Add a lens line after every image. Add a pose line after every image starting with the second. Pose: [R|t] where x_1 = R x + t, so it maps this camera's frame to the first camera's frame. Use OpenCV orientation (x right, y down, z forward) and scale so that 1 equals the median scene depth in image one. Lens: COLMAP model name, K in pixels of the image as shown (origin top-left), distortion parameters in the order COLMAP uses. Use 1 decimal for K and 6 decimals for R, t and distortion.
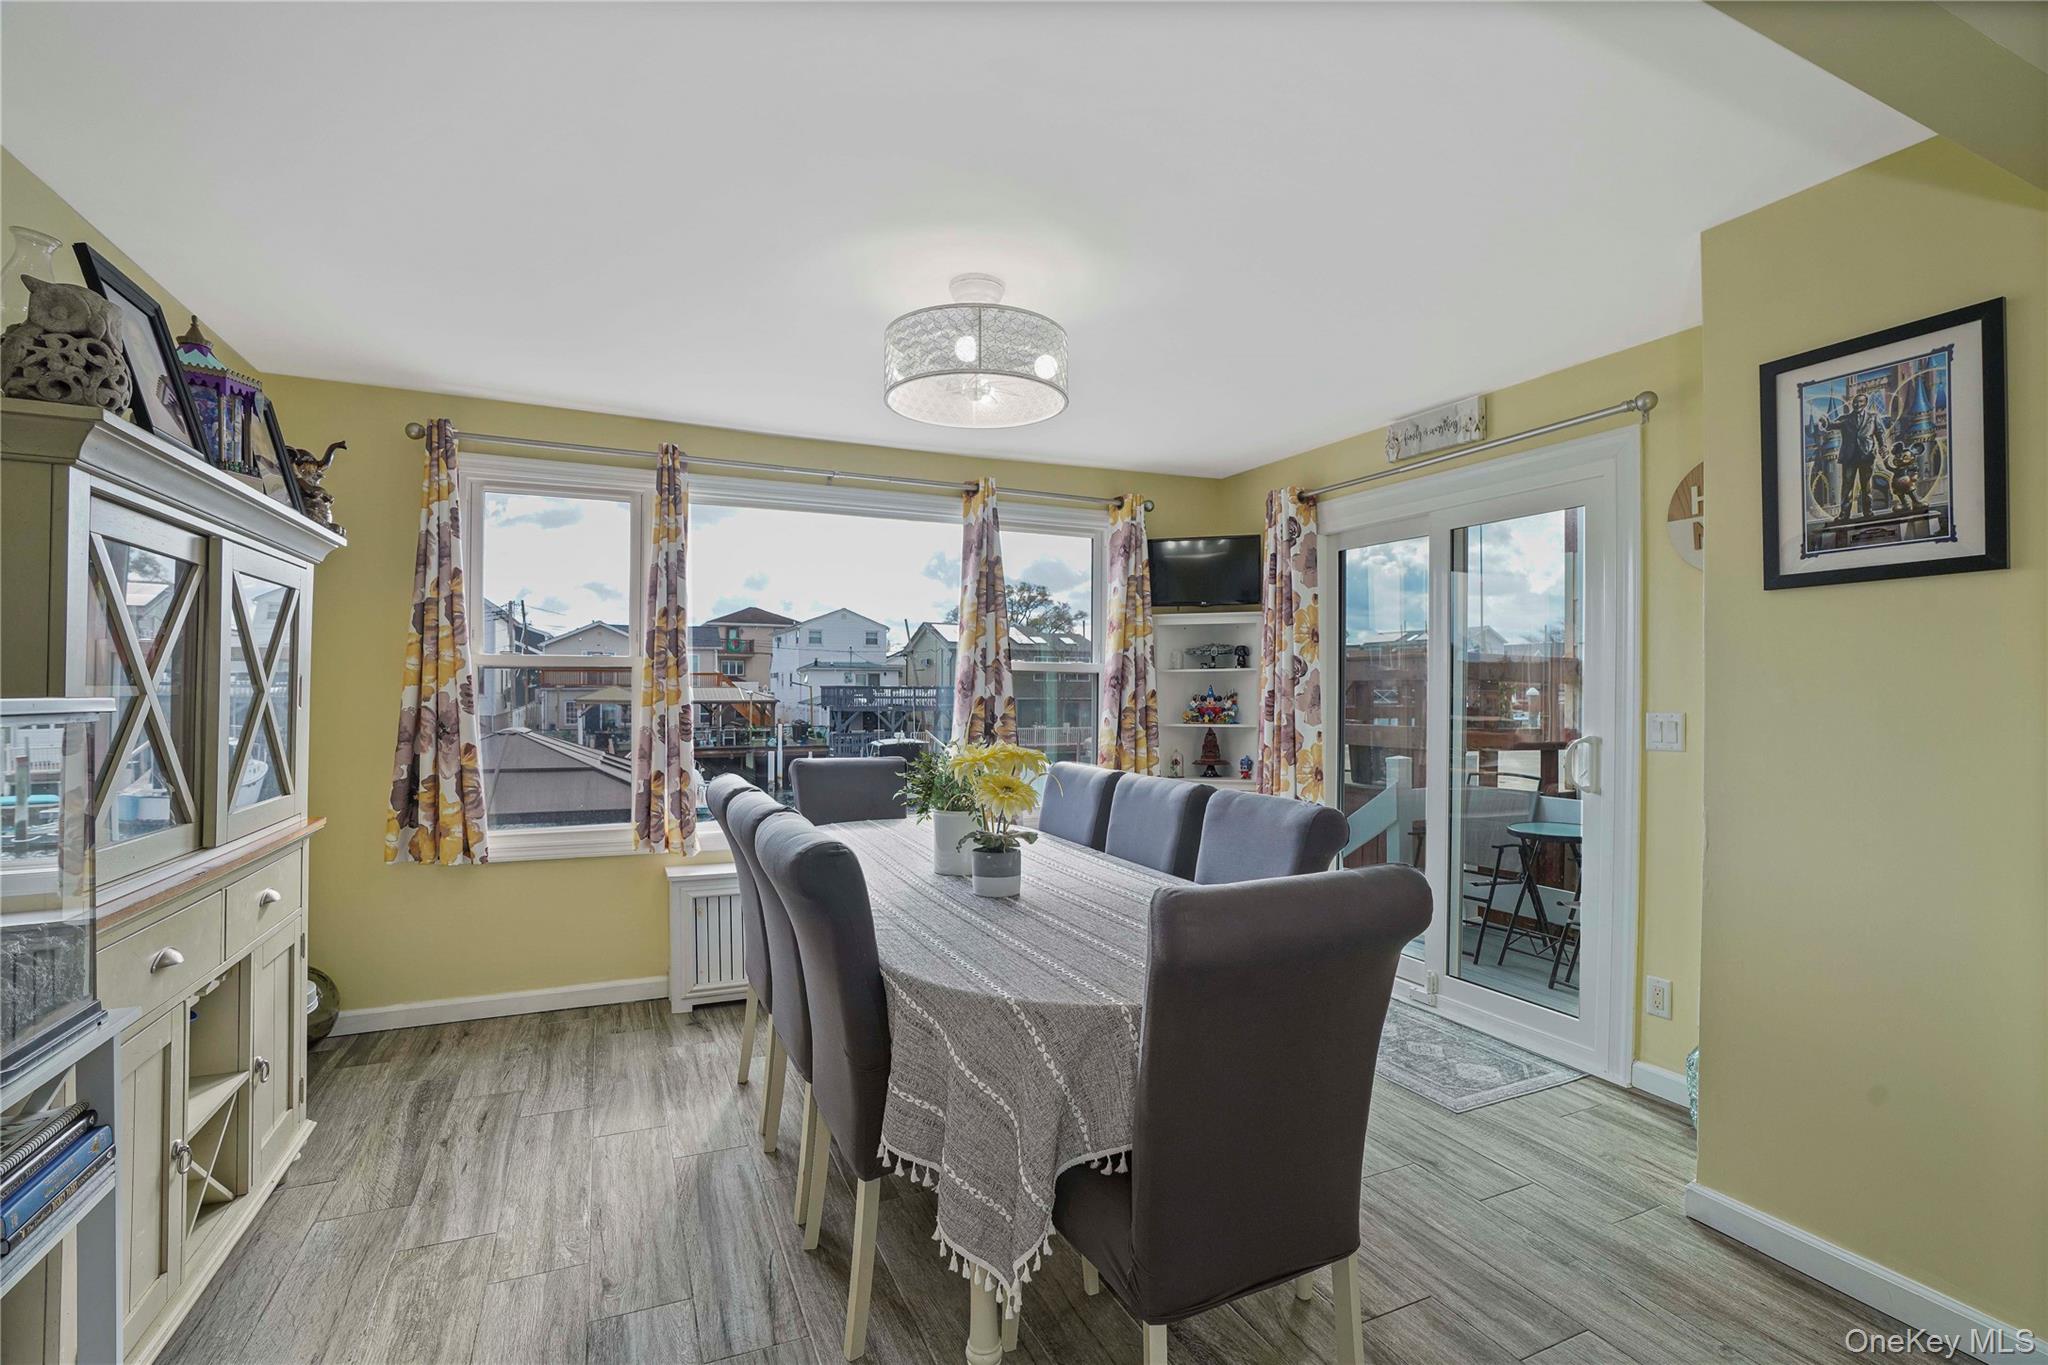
lens RADIAL K [[956.6, 0, 1052.9], [0, 956.6, 687.4], [0, 0, 1]] dist [-0.072478, 0.033882]
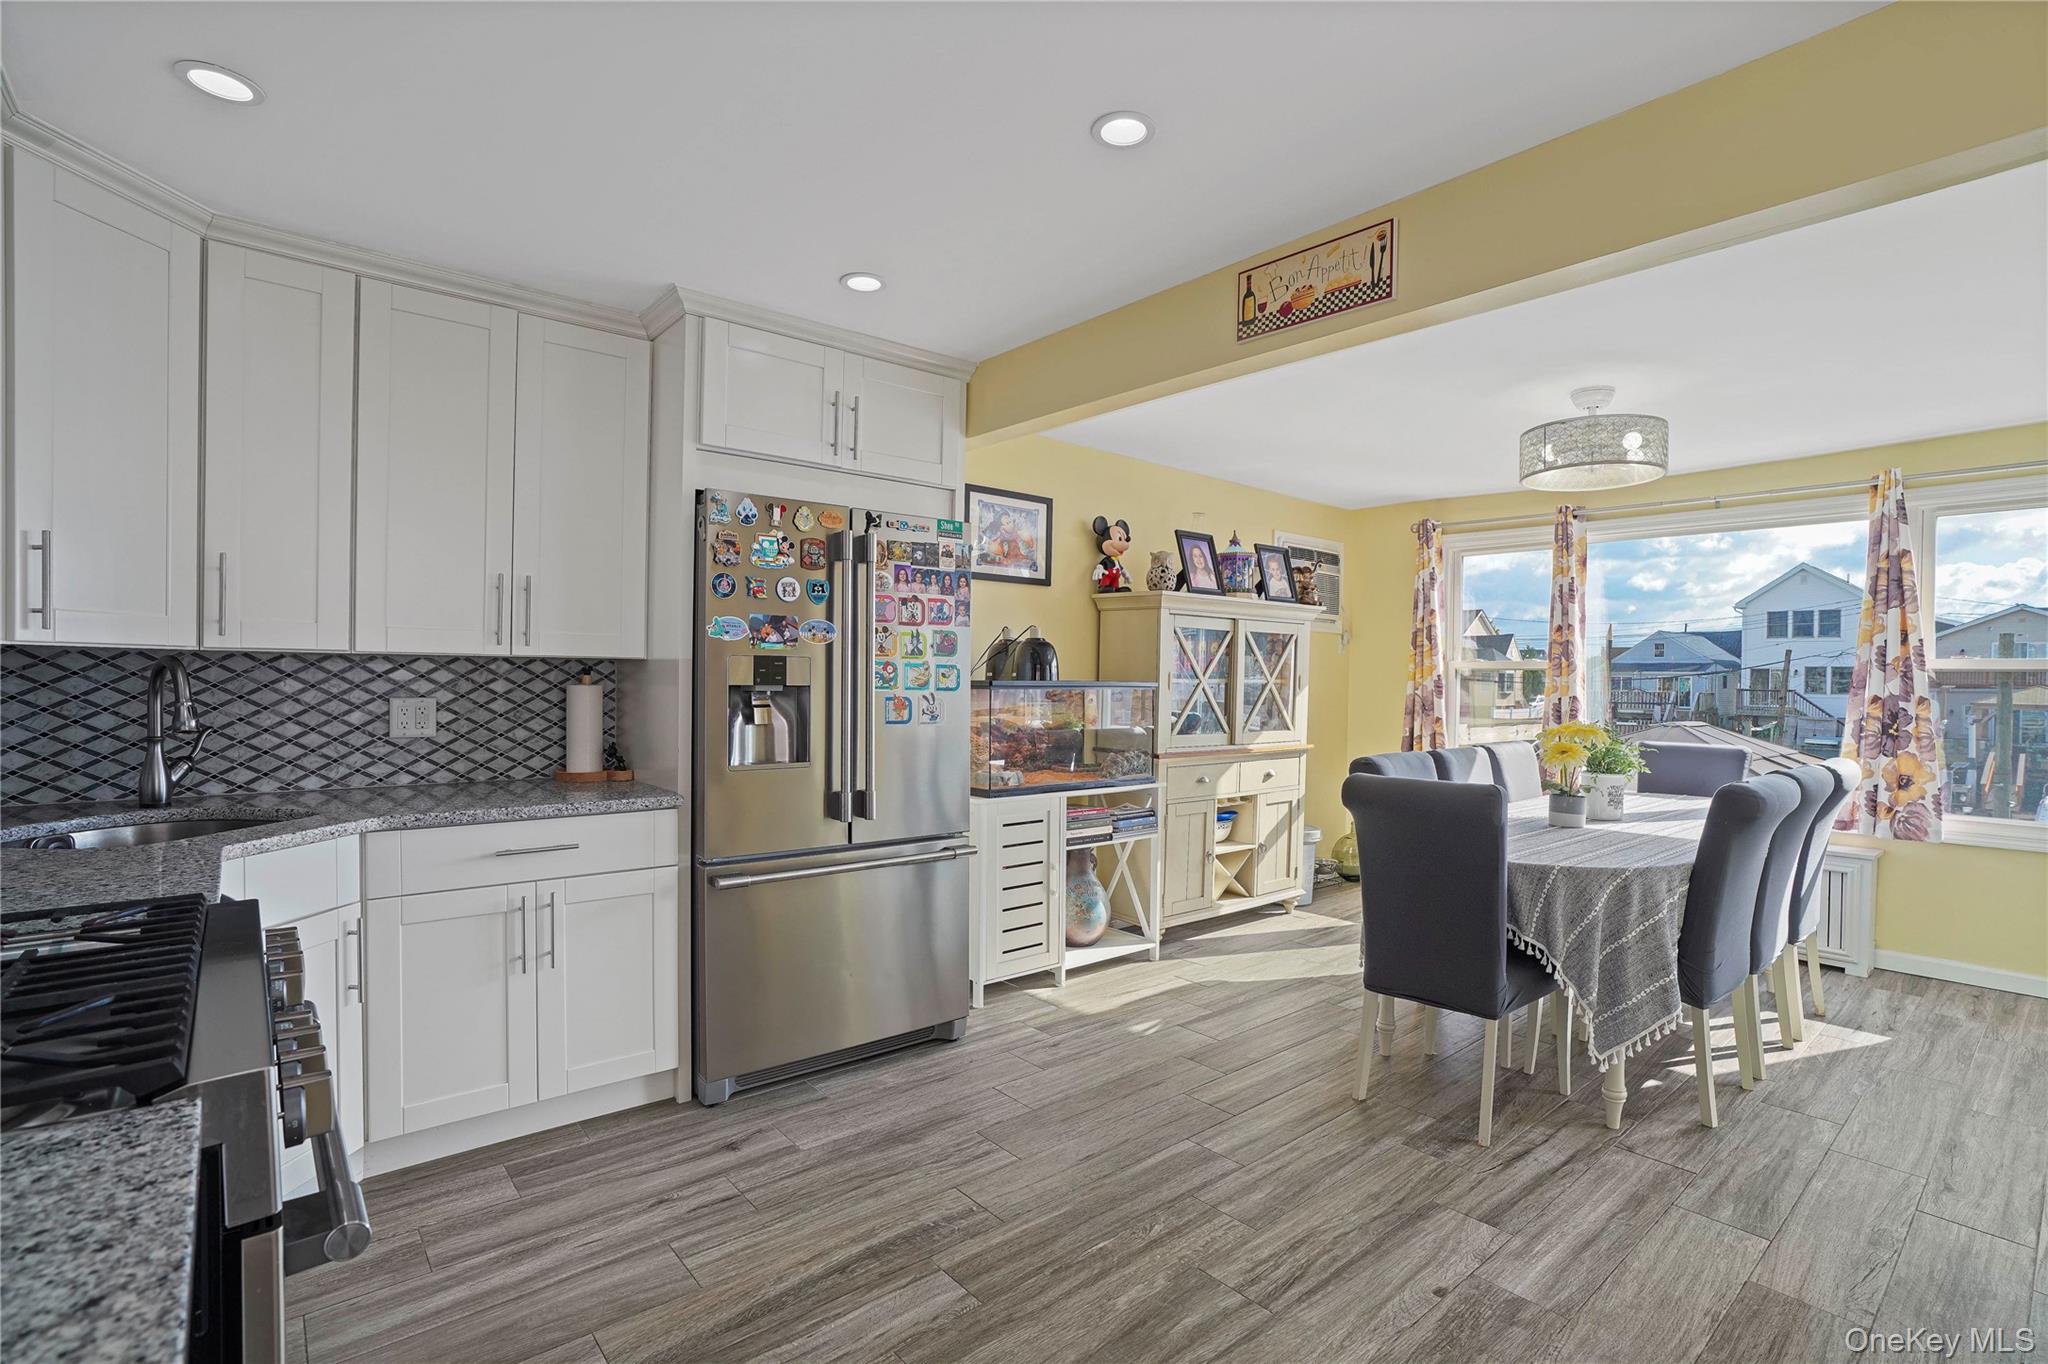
lens RADIAL K [[955.3, 0, 1042.1], [0, 955.3, 693.2], [0, 0, 1]] dist [-0.071596, 0.033383]
pose [[0.269950, 0.015865, -0.962744, 0.600486], [-0.008408, 0.999865, 0.014120, 0.001357], [0.962838, 0.004283, 0.270047, -0.080047]]
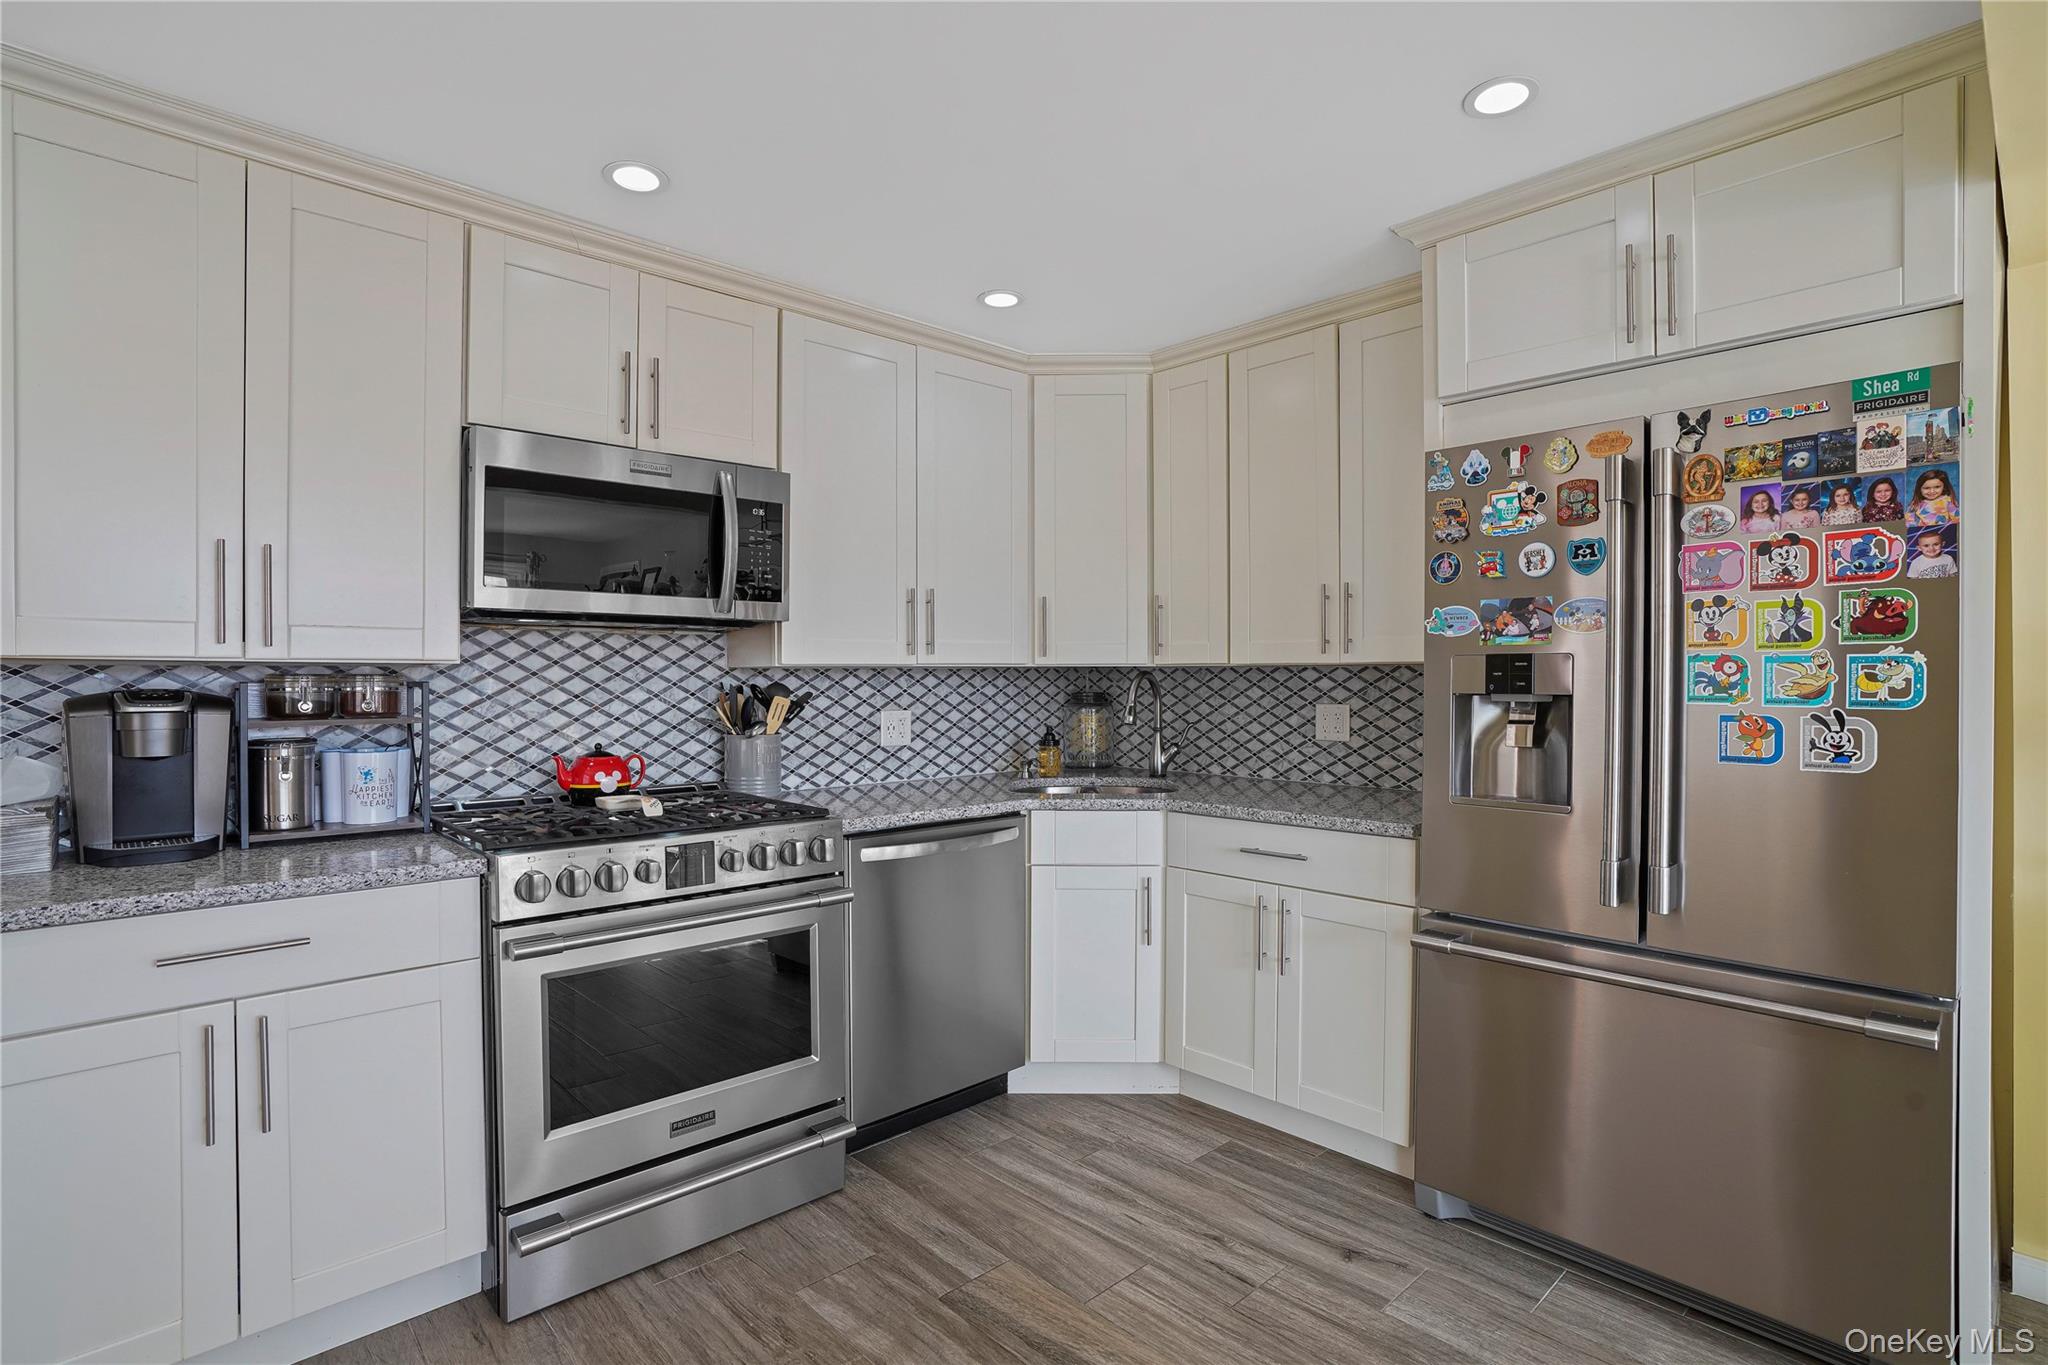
lens RADIAL K [[956.6, 0, 1052.9], [0, 956.6, 687.4], [0, 0, 1]] dist [-0.072478, 0.033882]
pose [[-0.941774, -0.000753, -0.336247, 0.299995], [-0.002349, 0.999988, 0.004339, 0.001814], [0.336240, 0.004876, -0.941764, 0.284130]]
